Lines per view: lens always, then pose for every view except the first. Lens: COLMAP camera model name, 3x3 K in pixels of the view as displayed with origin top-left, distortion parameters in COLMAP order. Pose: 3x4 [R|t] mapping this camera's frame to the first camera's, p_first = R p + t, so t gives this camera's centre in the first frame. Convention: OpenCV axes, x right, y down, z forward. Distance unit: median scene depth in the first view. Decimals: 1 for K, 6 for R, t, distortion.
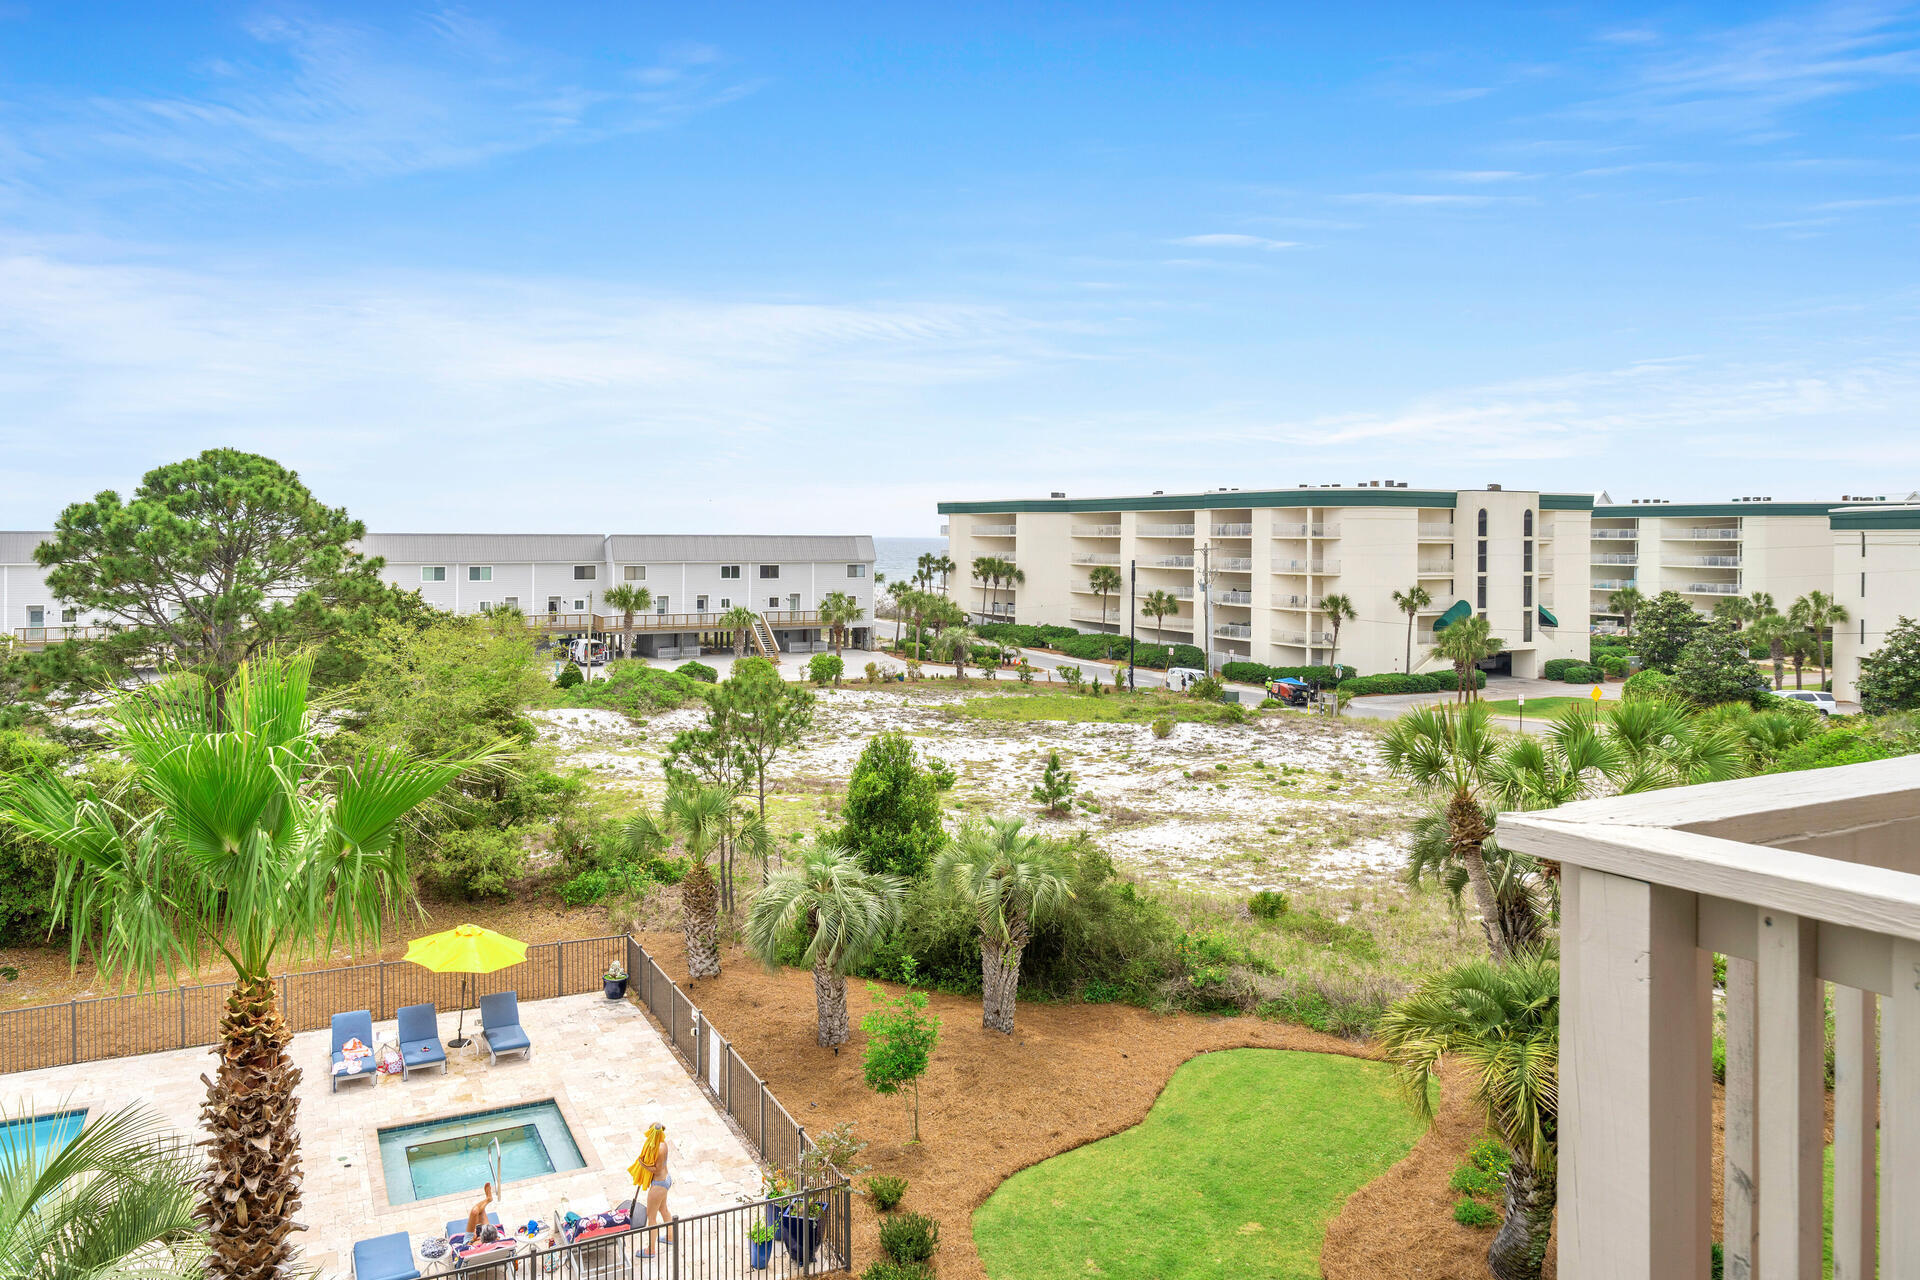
lens RADIAL K [[1364.4, 0, 966.6], [0, 1364.4, 506.5], [0, 0, 1]] dist [0.006334, 0.001054]
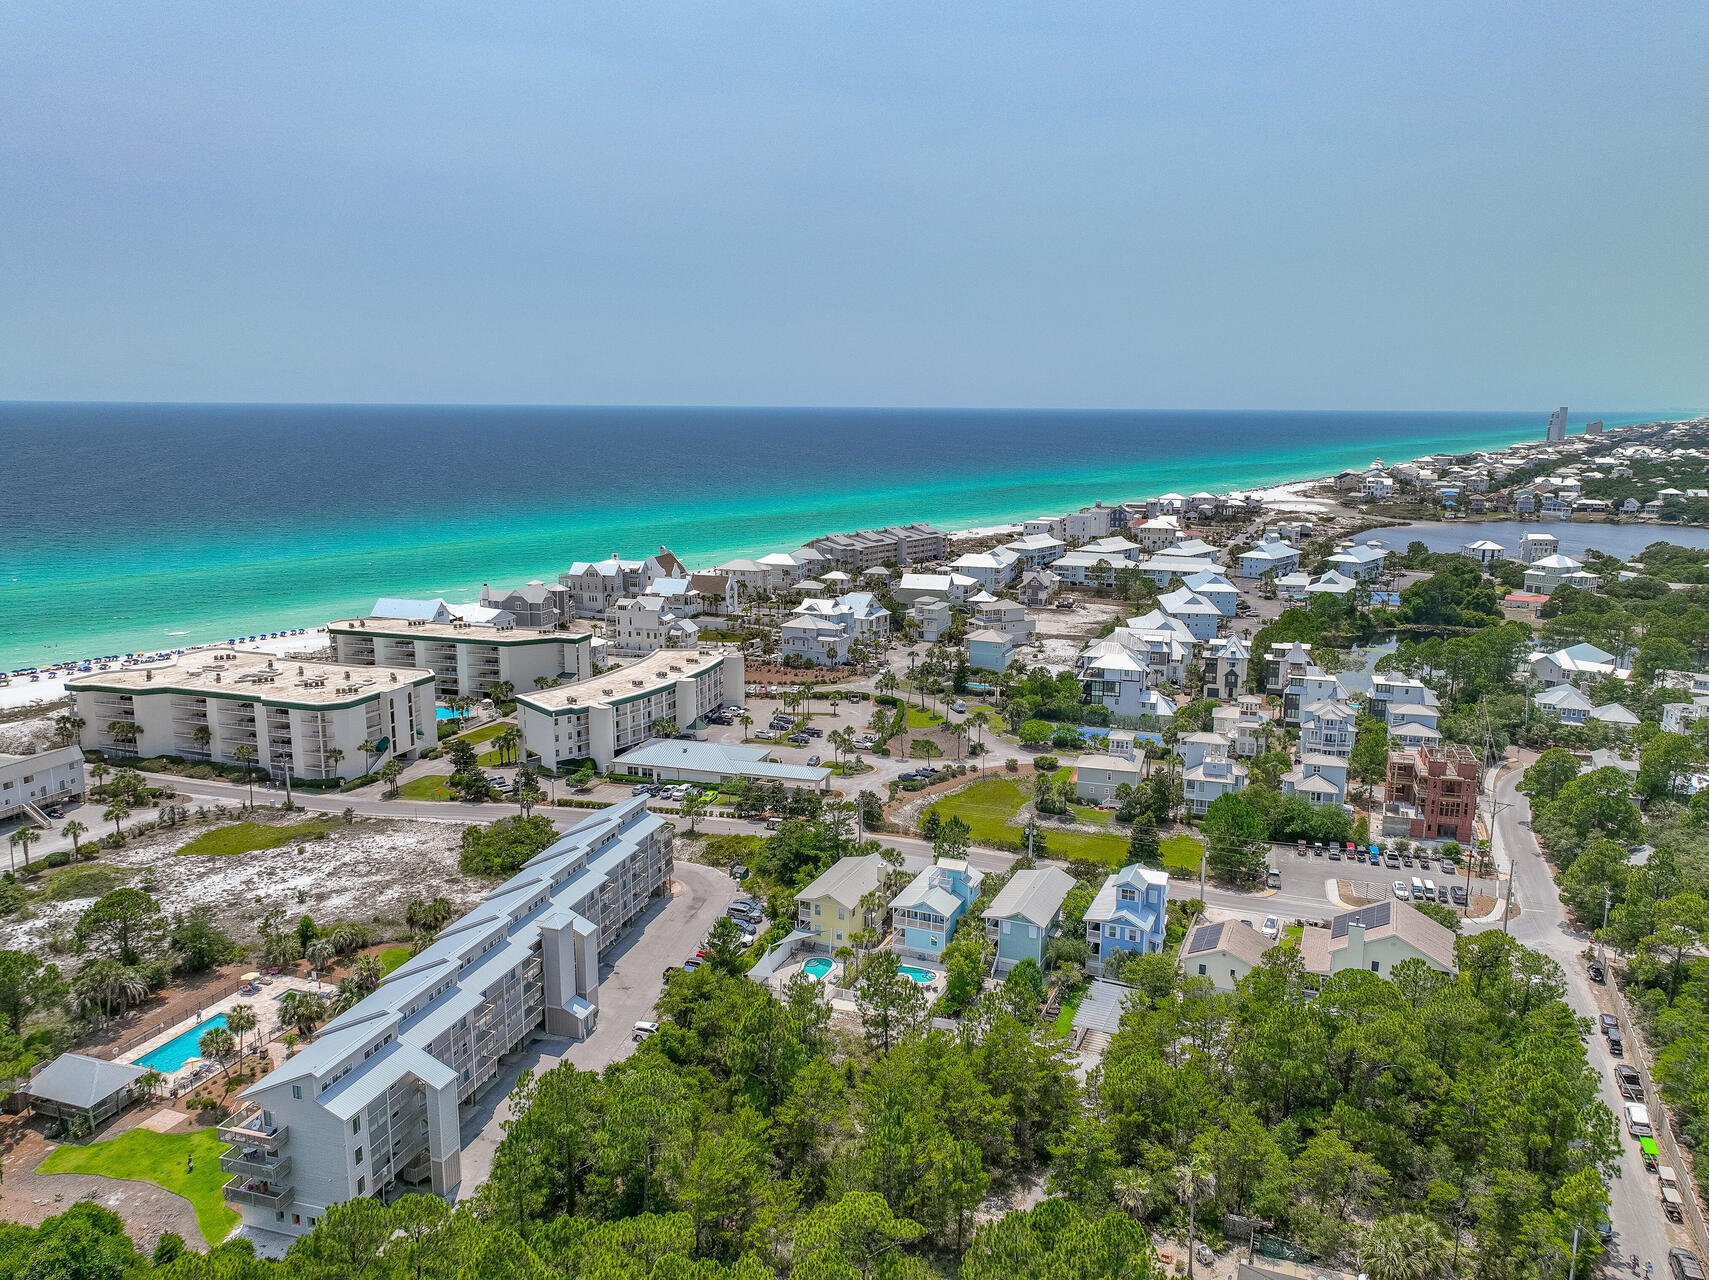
lens RADIAL K [[1233.7, 0, 866.6], [0, 1233.7, 632.6], [0, 0, 1]] dist [-0.000104, 0.013302]
pose [[0.726387, -0.128904, 0.675089, -1.322775], [-0.015650, 0.978897, 0.203753, -1.600752], [-0.687108, -0.158569, 0.709041, -3.111847]]
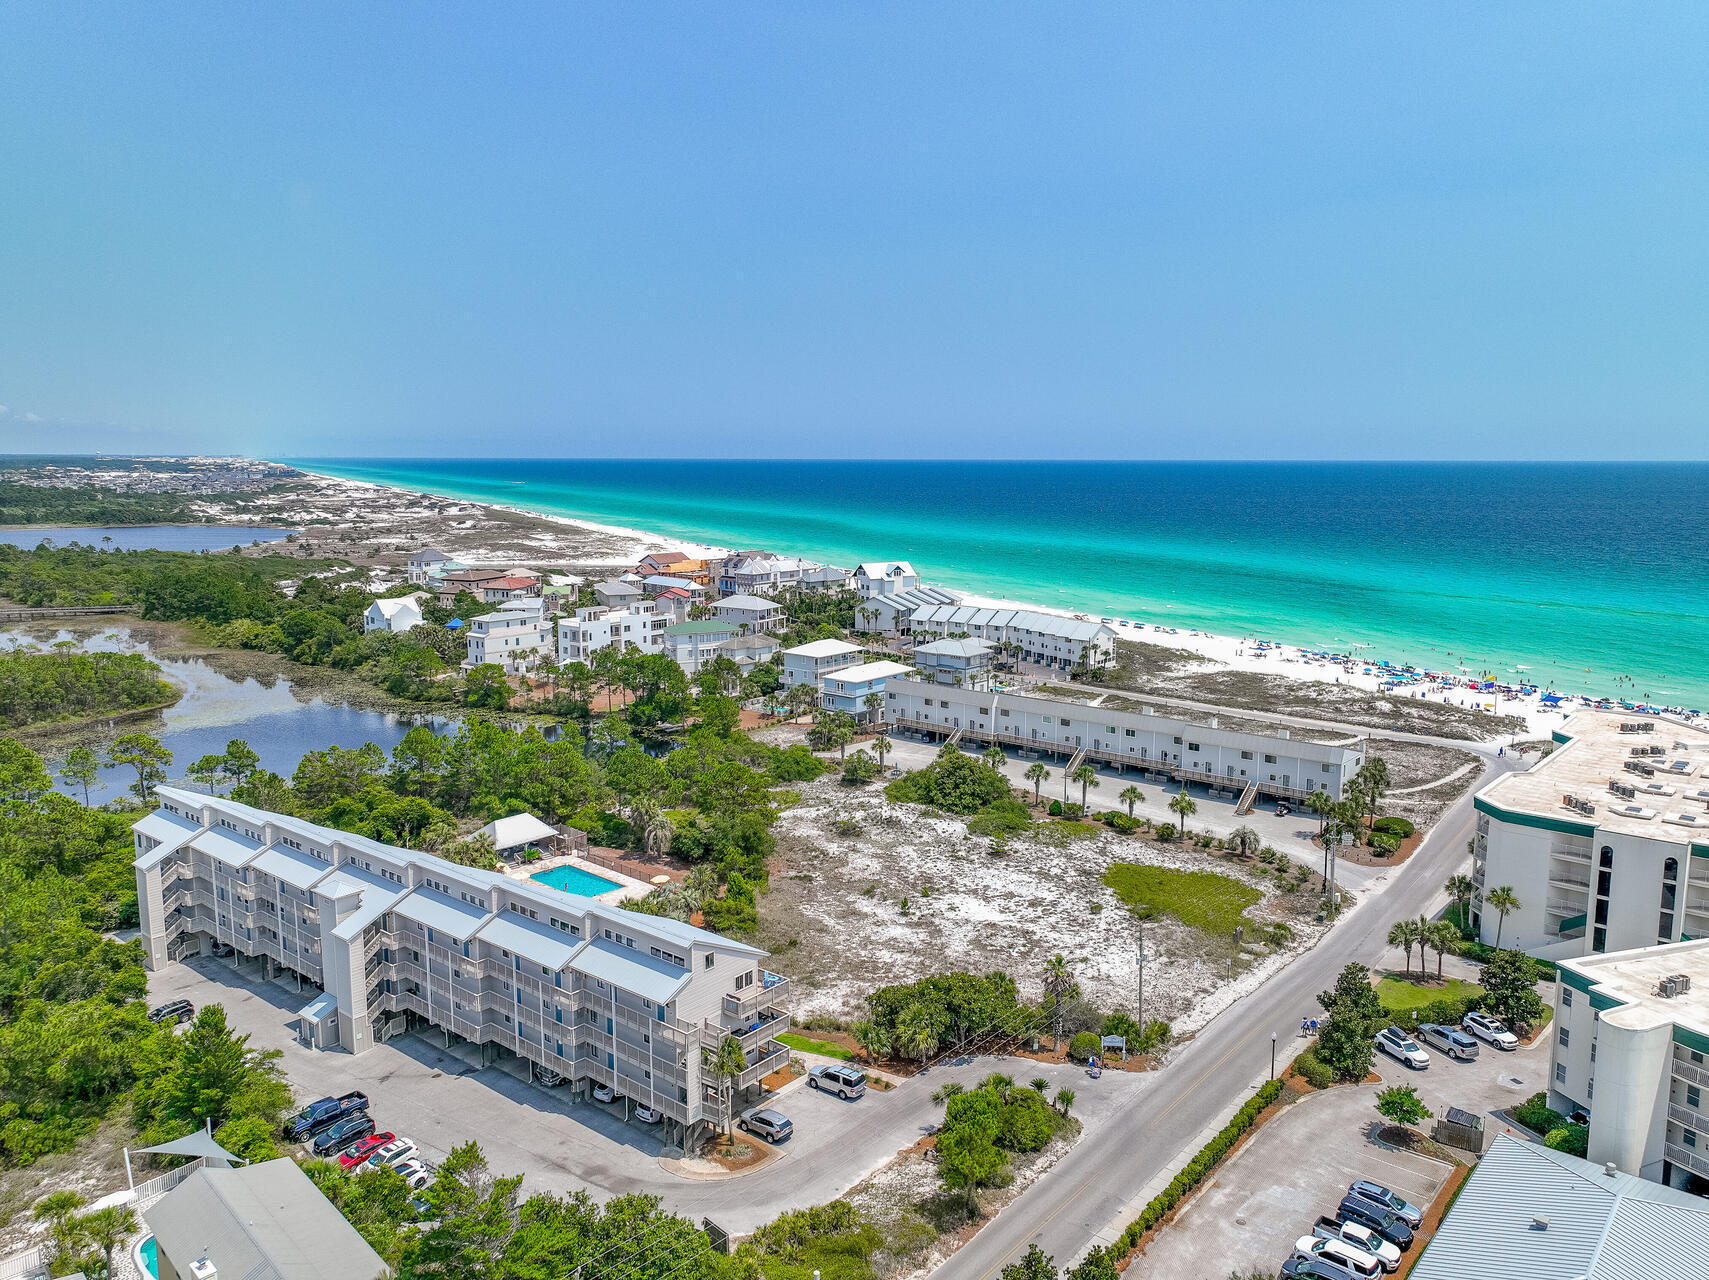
lens RADIAL K [[1233.7, 0, 866.6], [0, 1233.7, 632.6], [0, 0, 1]] dist [-0.000104, 0.013302]
pose [[0.352240, 0.125683, -0.927432, 3.191779], [0.021142, 0.989621, 0.142140, -0.997692], [0.935671, -0.069675, 0.345927, 0.045211]]
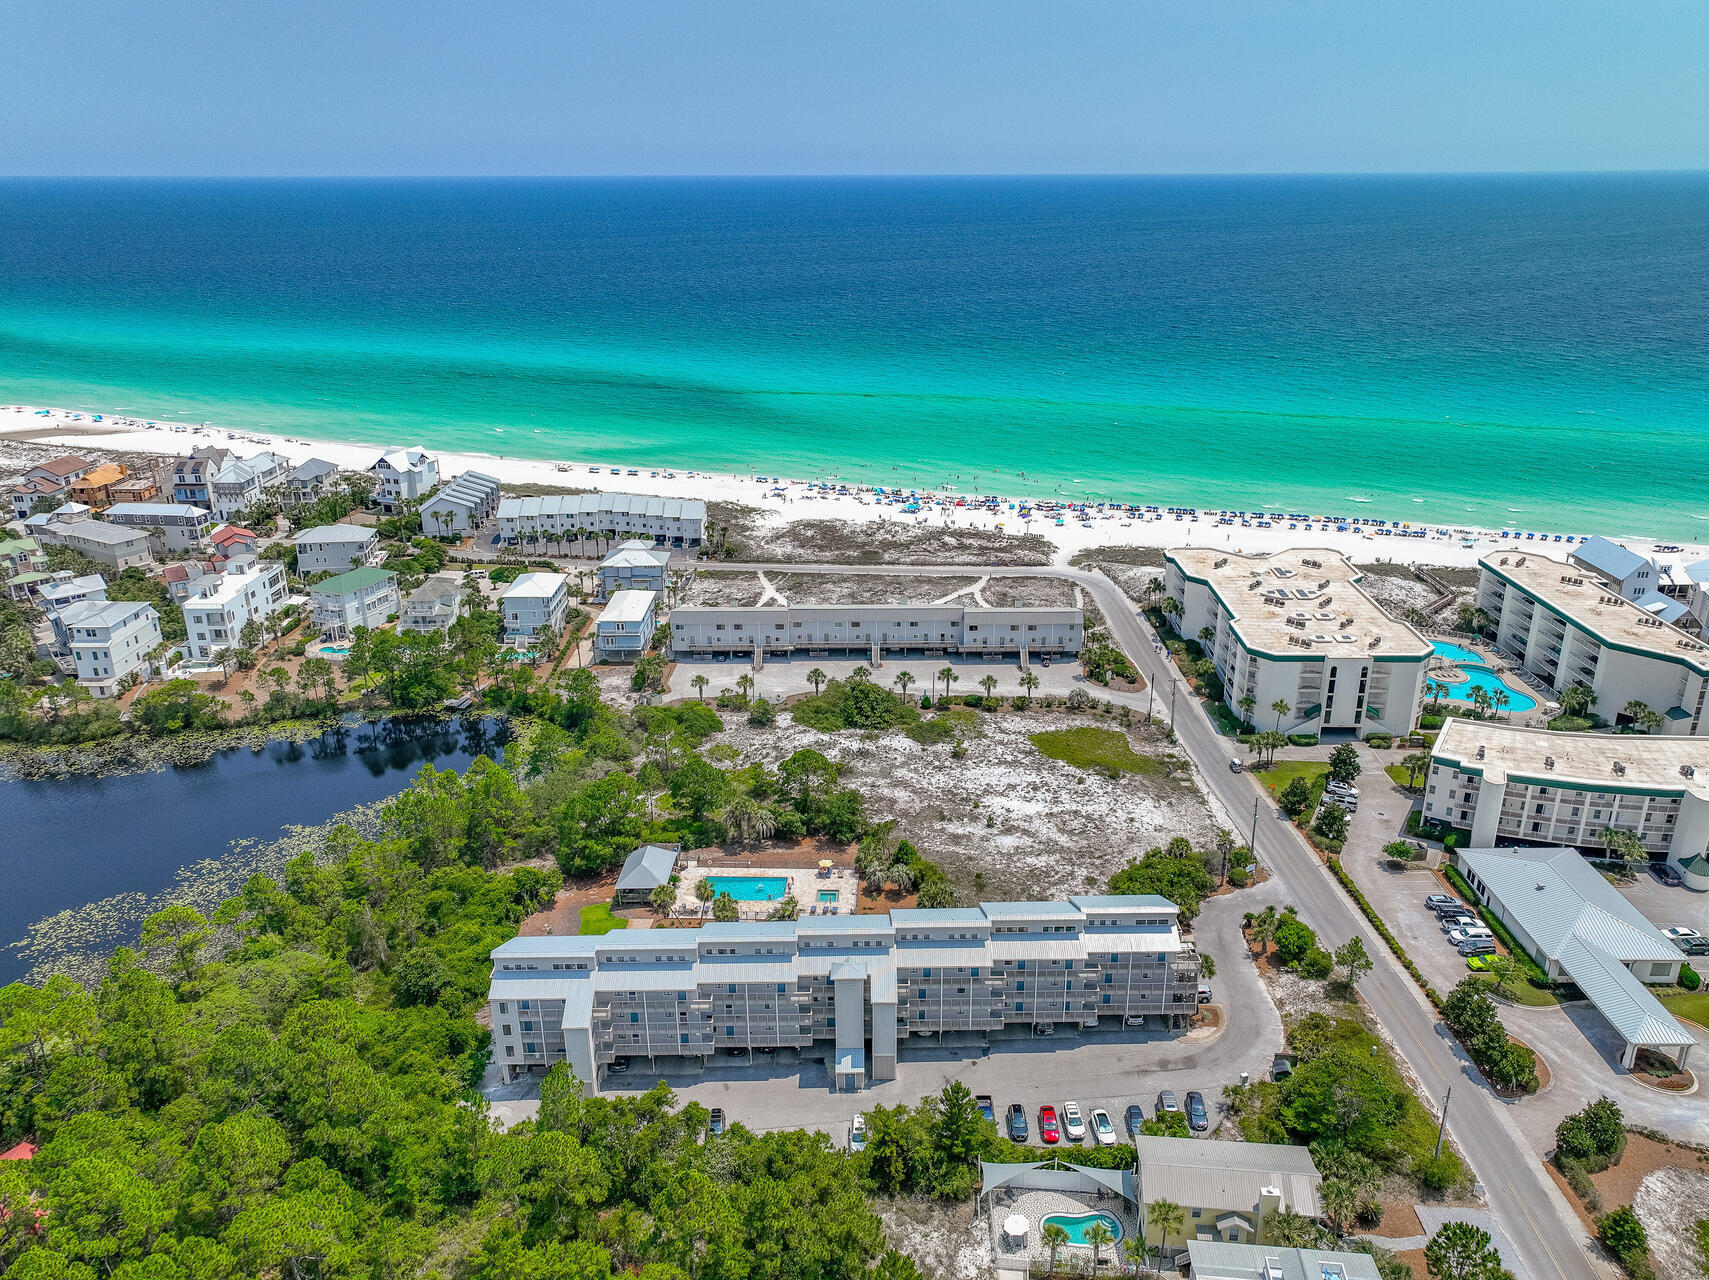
lens RADIAL K [[1230.3, 0, 873.0], [0, 1230.3, 644.2], [0, 0, 1]] dist [0.011153, -0.004420]
pose [[0.872117, 0.165880, -0.460321, 1.763130], [0.020672, 0.927449, 0.373378, -2.149700], [0.488860, -0.335146, 0.805415, -2.525100]]
